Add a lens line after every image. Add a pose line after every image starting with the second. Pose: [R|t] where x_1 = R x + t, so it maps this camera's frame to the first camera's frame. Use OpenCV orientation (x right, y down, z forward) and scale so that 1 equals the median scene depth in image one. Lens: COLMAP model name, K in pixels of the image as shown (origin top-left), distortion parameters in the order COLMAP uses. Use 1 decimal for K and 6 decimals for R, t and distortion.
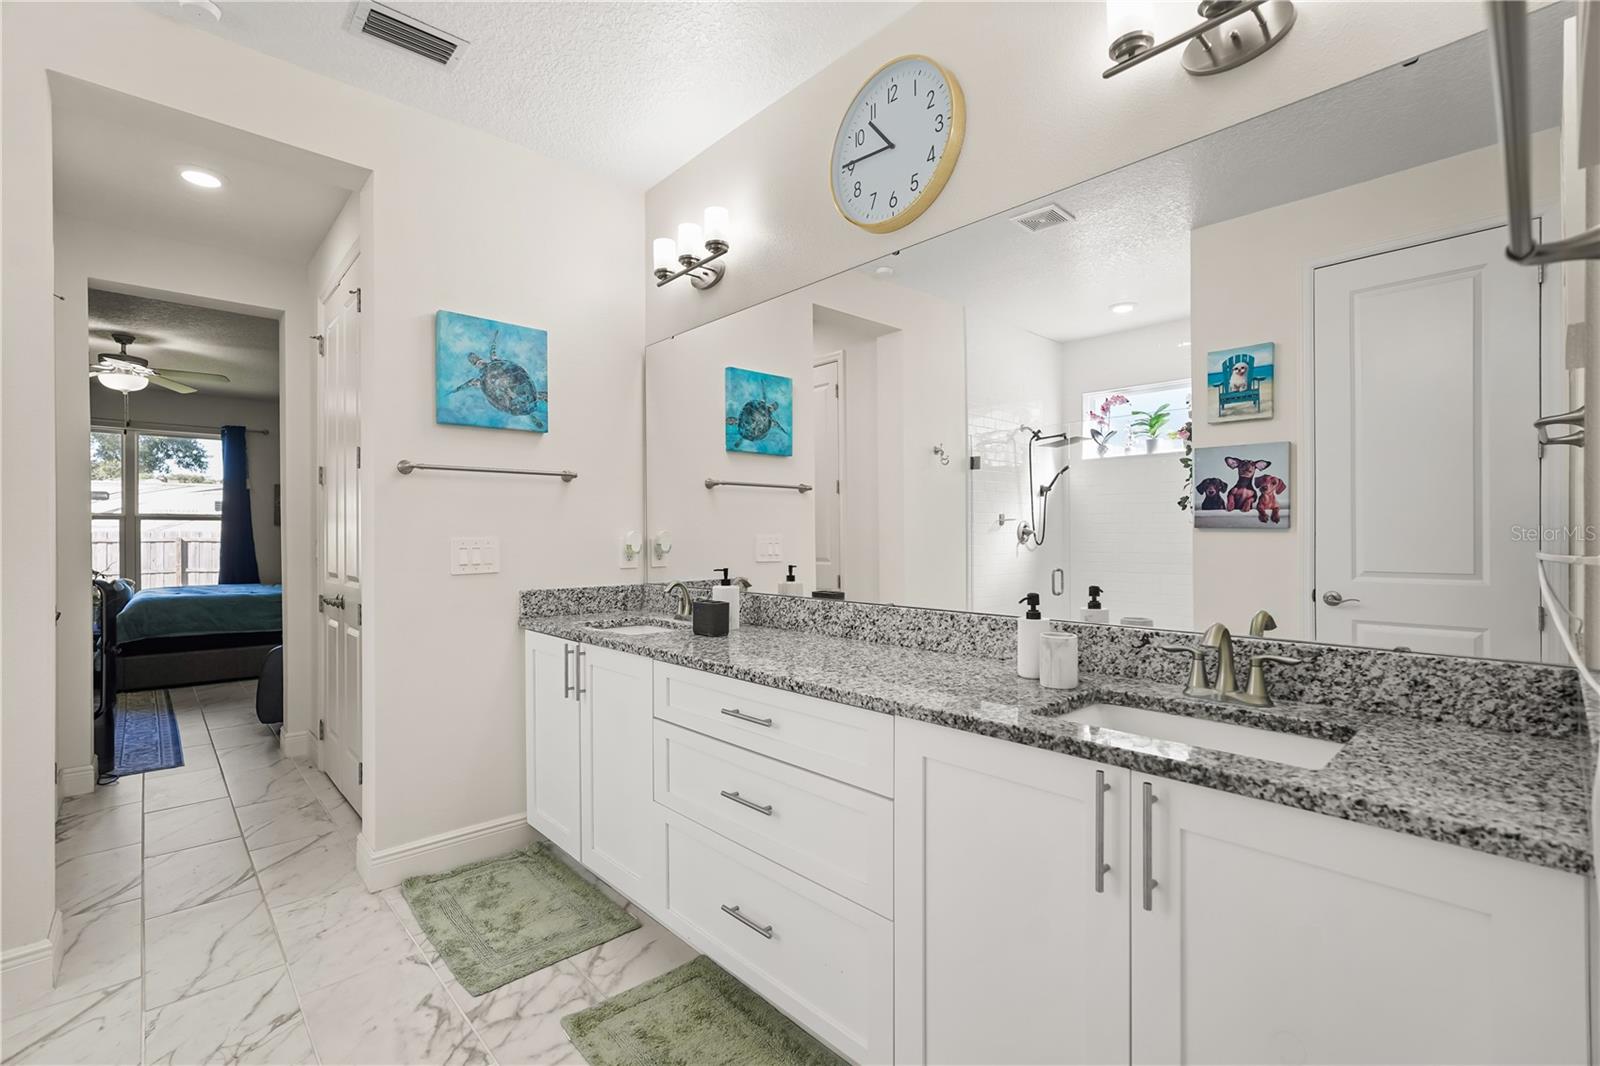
lens RADIAL K [[712.3, 0, 770.7], [0, 712.3, 540.0], [0, 0, 1]] dist [-0.015267, 0.008237]
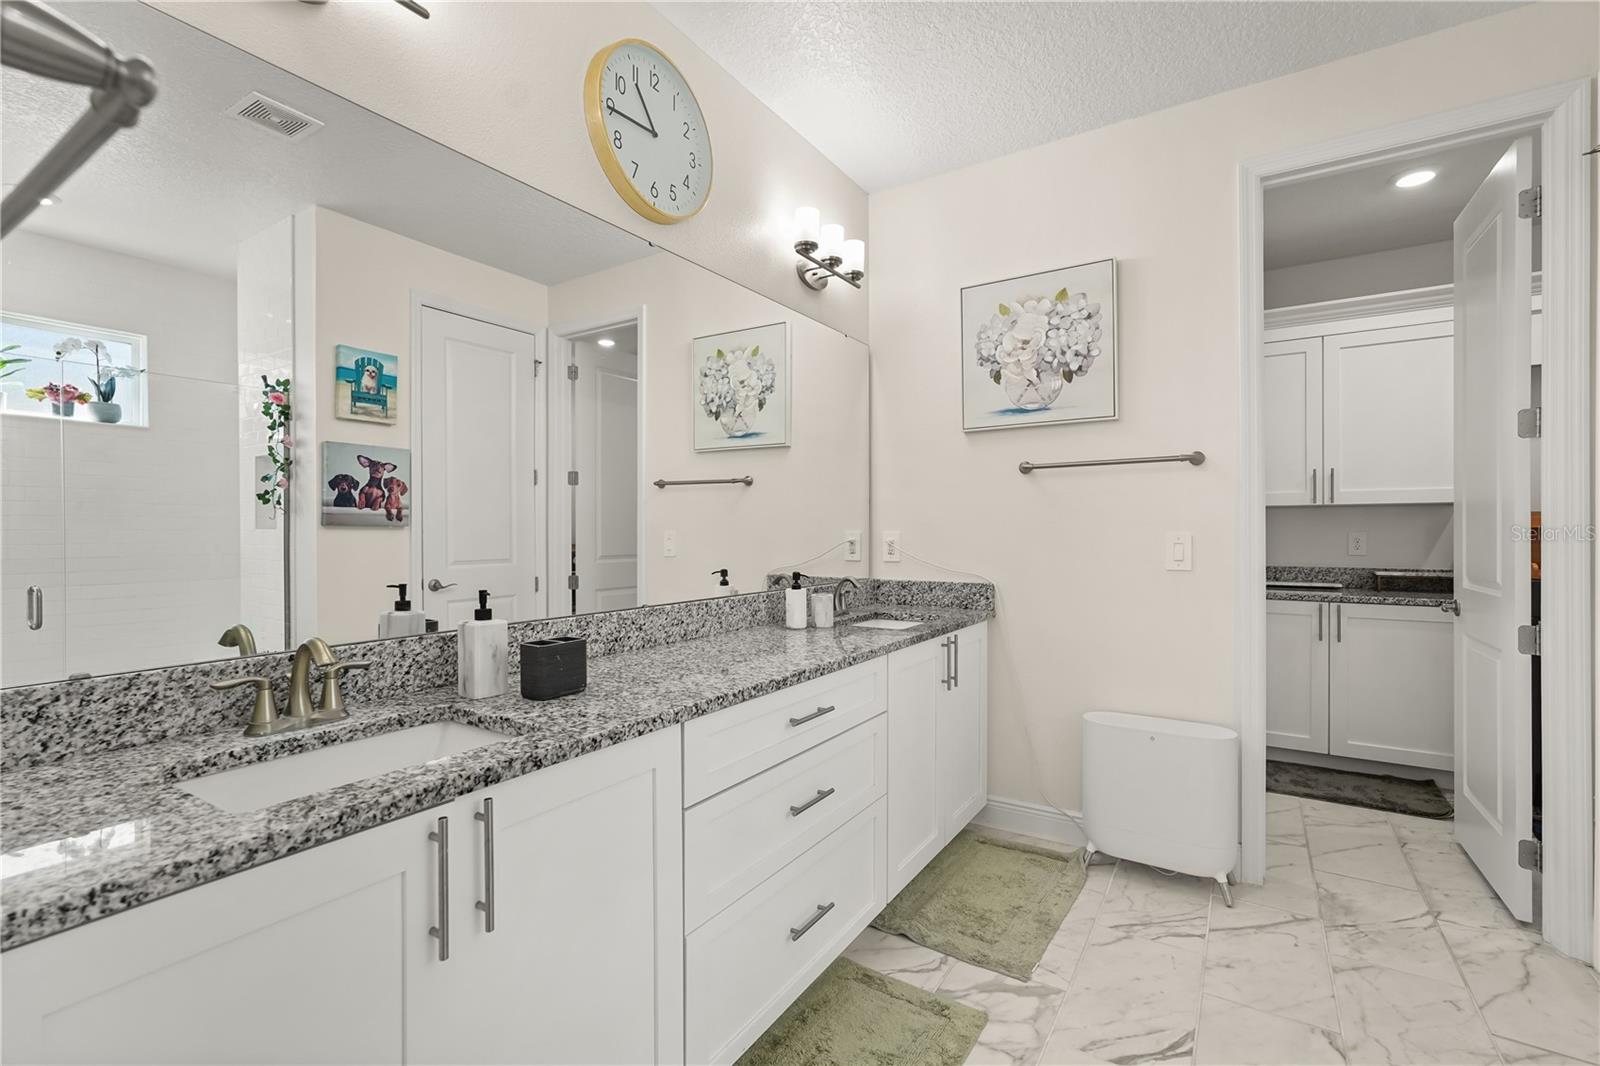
lens RADIAL K [[712.3, 0, 828.8], [0, 712.3, 529.2], [0, 0, 1]] dist [-0.015267, 0.008237]
pose [[-0.297082, 0.006081, 0.954833, -0.596368], [0.004136, 0.999979, -0.005082, -0.004490], [-0.954843, 0.002439, -0.297101, 0.764574]]
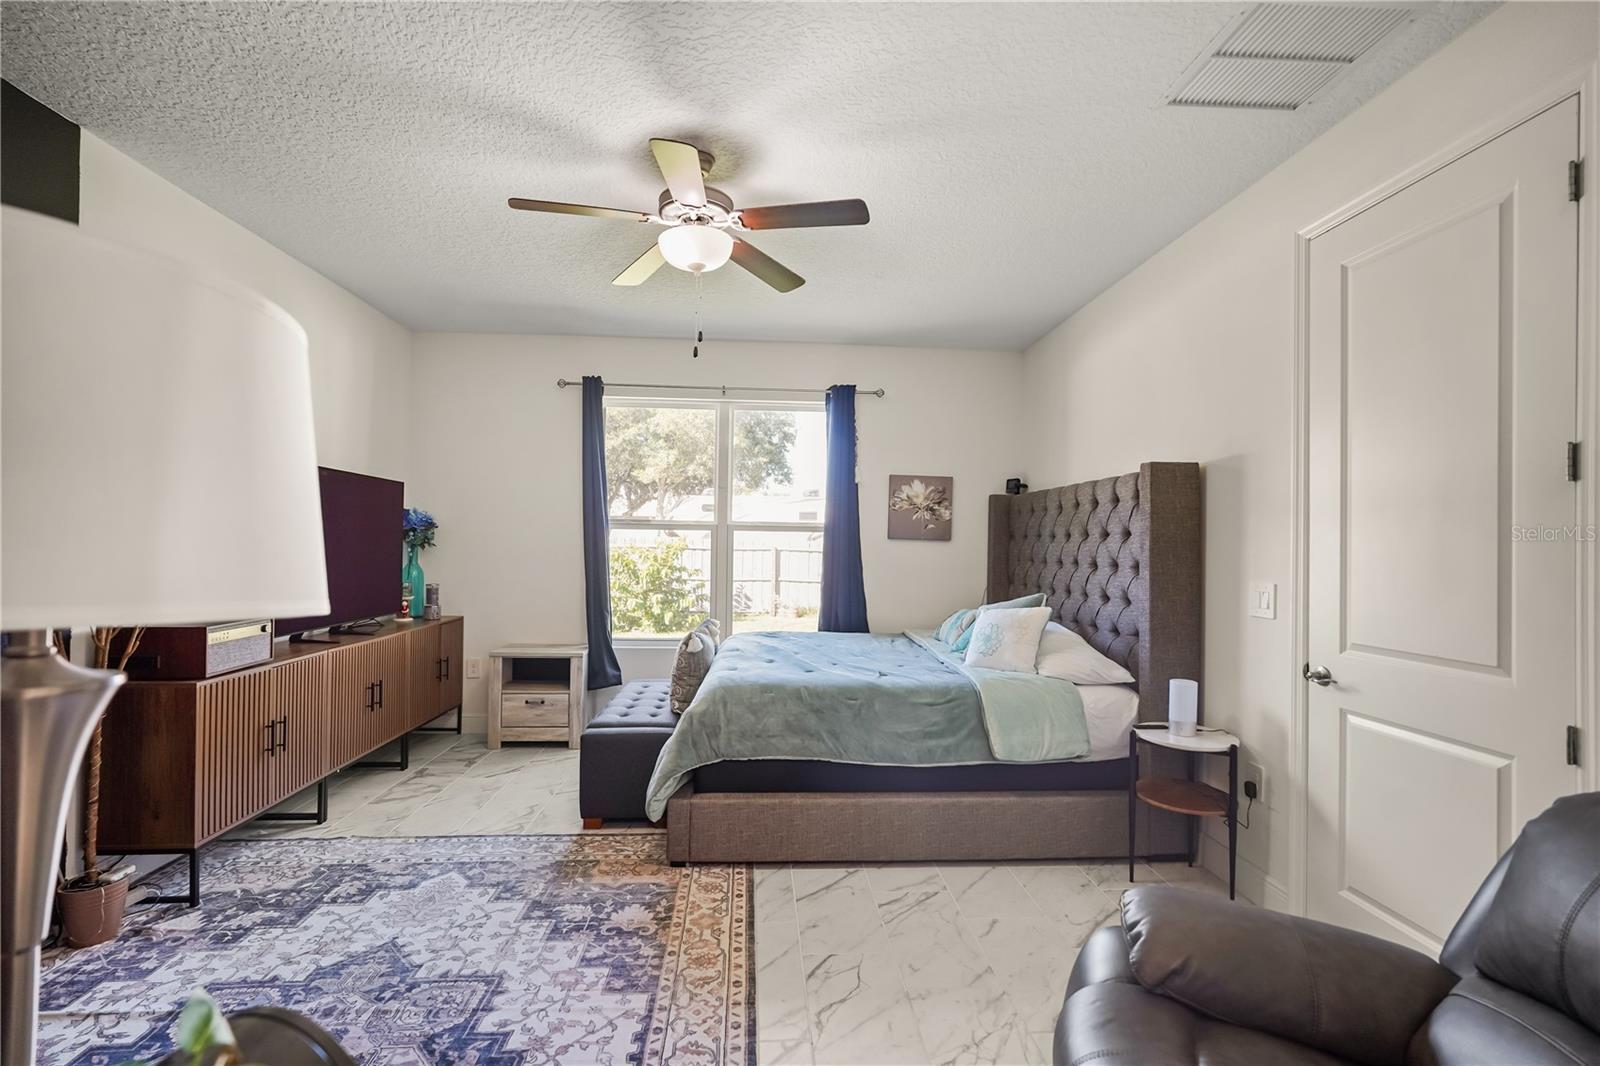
lens RADIAL K [[712.3, 0, 798.0], [0, 712.3, 536.0], [0, 0, 1]] dist [-0.015267, 0.008237]
pose [[0.787364, -0.001938, -0.616485, -1.088012], [-0.004679, 0.999947, -0.009119, -0.048227], [0.616470, 0.010065, 0.787314, 1.305738]]
